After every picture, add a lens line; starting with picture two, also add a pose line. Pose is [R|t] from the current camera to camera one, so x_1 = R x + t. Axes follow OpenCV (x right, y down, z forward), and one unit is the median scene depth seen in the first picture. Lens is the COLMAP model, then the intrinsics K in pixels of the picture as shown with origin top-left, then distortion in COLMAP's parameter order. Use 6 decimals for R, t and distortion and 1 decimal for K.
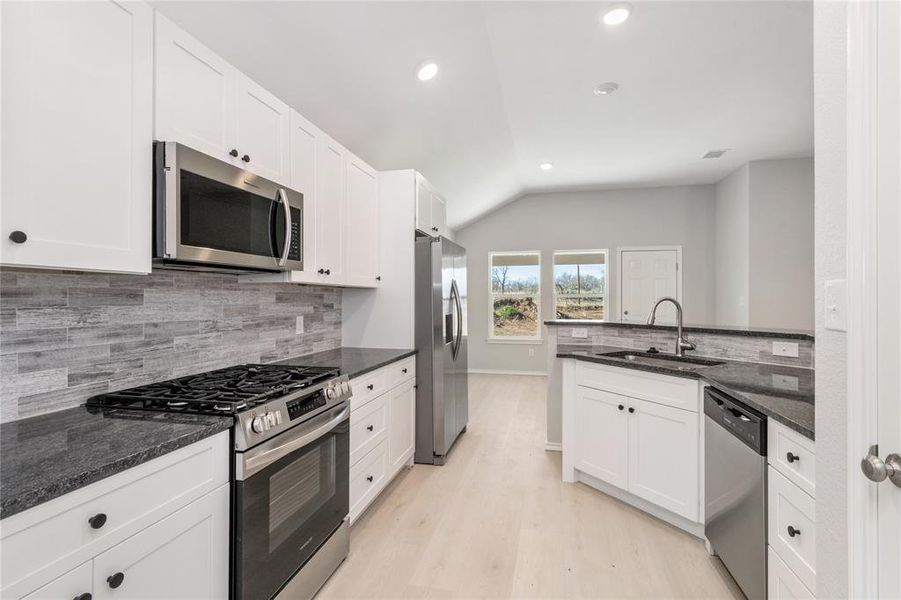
lens RADIAL K [[418.0, 0, 452.2], [0, 418.0, 292.0], [0, 0, 1]] dist [-0.000287, 0.000142]
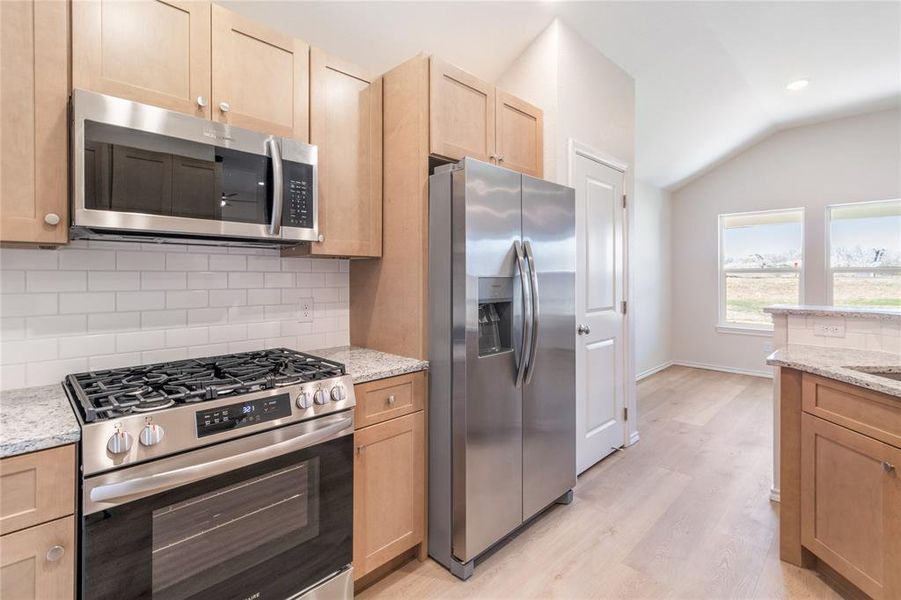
lens RADIAL K [[430.0, 0, 452.1], [0, 430.0, 274.2], [0, 0, 1]] dist [0.000601, 0.000128]
pose [[0.876451, -0.006385, -0.481448, 0.373139], [0.011797, 0.999897, 0.008215, 0.015654], [0.481346, -0.012880, 0.876436, 0.539024]]
